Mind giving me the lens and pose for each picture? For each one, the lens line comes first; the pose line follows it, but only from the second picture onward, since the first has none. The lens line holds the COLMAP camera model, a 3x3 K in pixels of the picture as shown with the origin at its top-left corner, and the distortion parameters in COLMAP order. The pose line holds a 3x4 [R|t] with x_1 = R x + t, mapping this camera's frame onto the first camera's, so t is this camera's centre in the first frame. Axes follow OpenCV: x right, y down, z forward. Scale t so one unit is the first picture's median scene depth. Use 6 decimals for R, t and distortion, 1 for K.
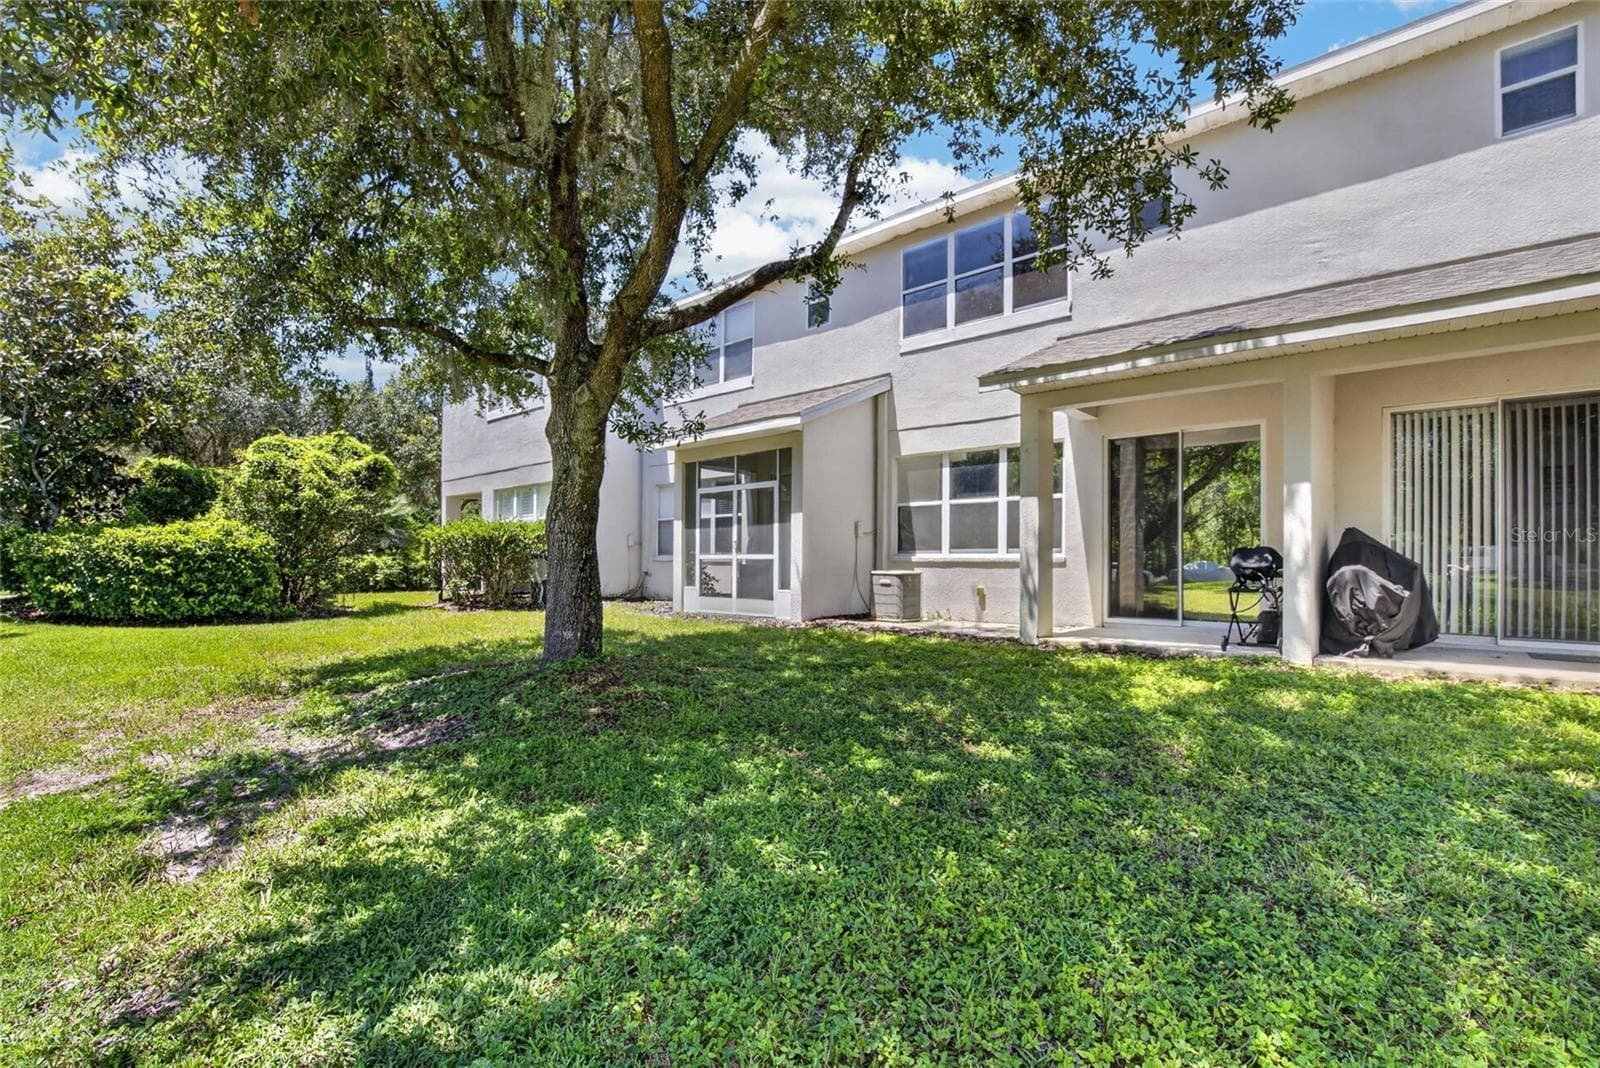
lens RADIAL K [[718.0, 0, 803.4], [0, 718.0, 561.9], [0, 0, 1]] dist [-0.035764, -0.000005]
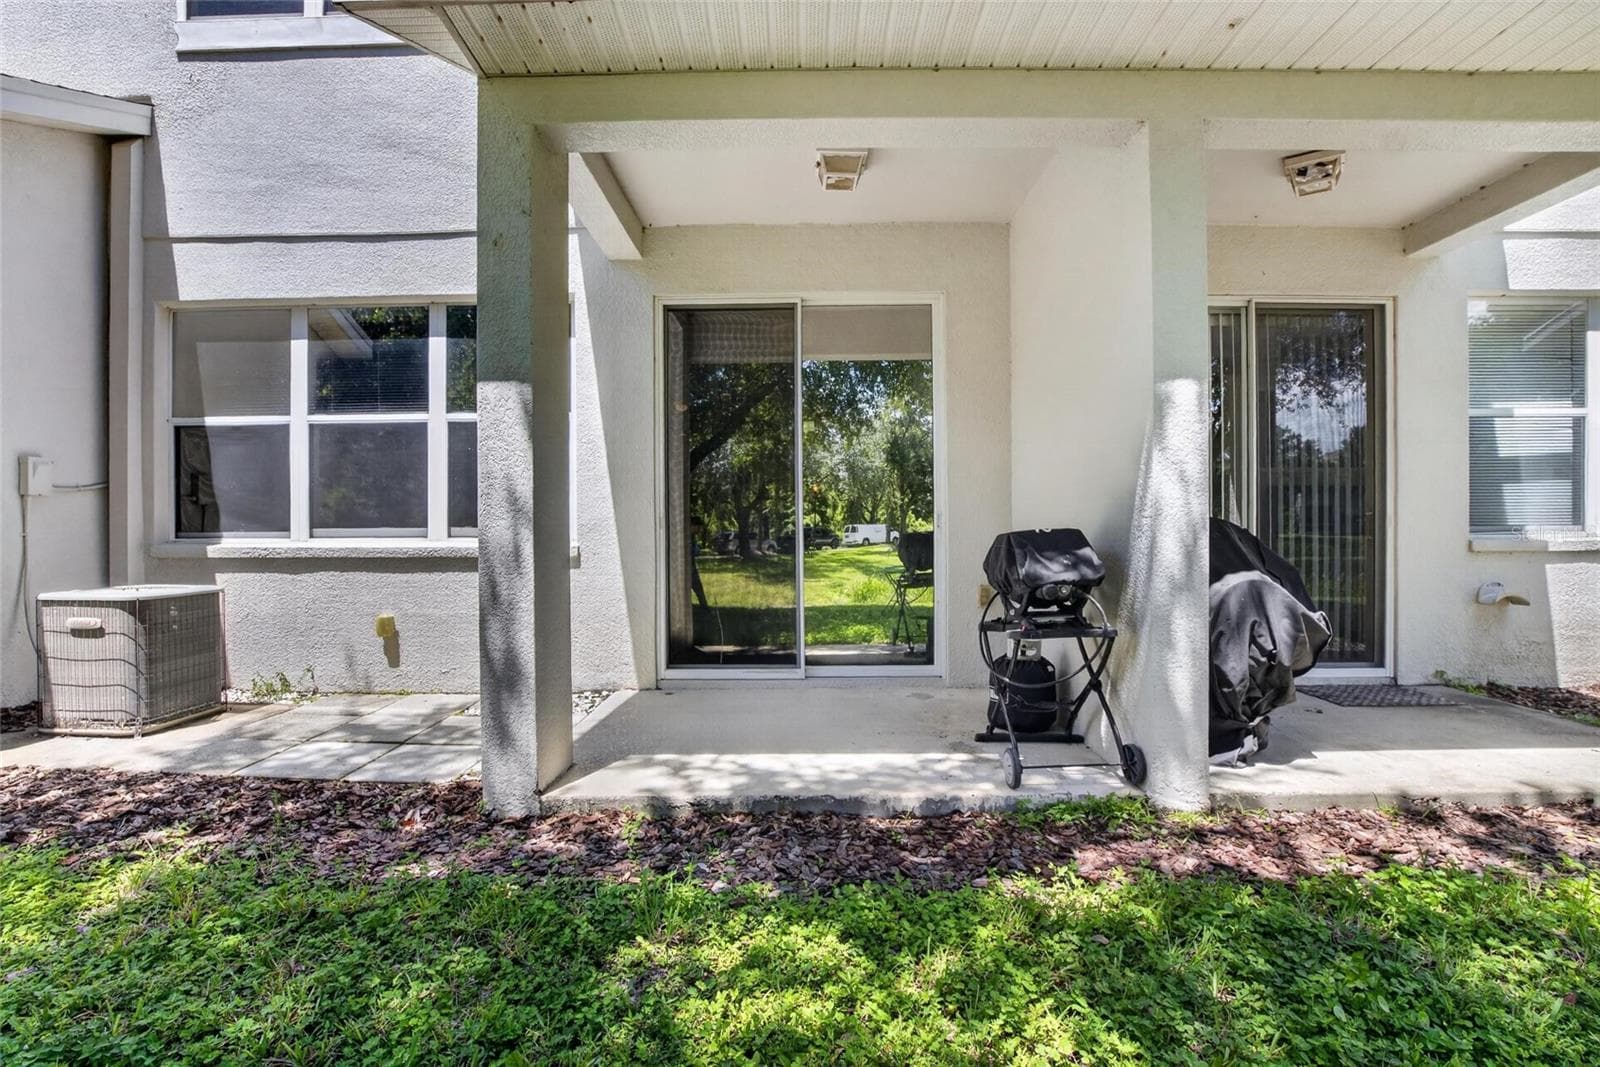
lens RADIAL K [[712.6, 0, 793.3], [0, 712.6, 534.3], [0, 0, 1]] dist [-0.047720, 0.011956]
pose [[0.761770, -0.013192, 0.647714, 0.154382], [0.009523, 0.999913, 0.009166, -0.015184], [-0.647778, -0.000815, 0.761829, 0.493692]]
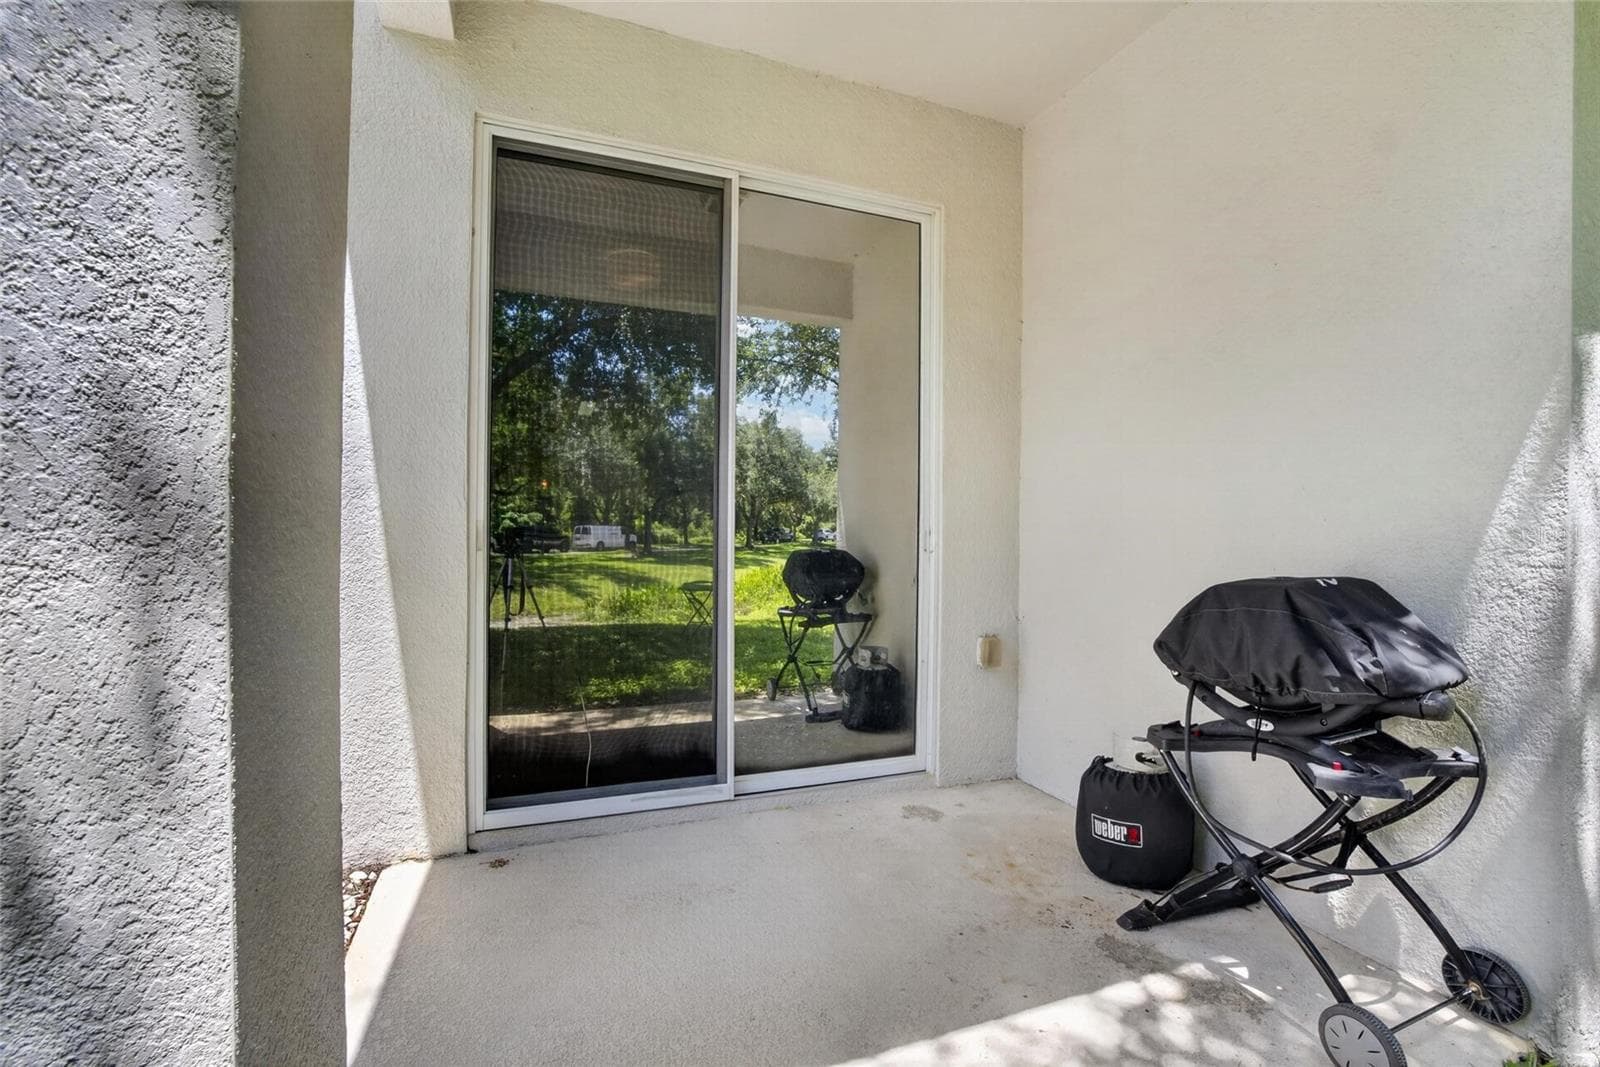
lens RADIAL K [[712.6, 0, 793.3], [0, 712.6, 534.3], [0, 0, 1]] dist [-0.047720, 0.011956]
pose [[0.465260, -0.003804, 0.885166, 0.215544], [-0.005504, 0.999959, 0.007191, -0.023256], [-0.885157, -0.008218, 0.465220, 0.671731]]
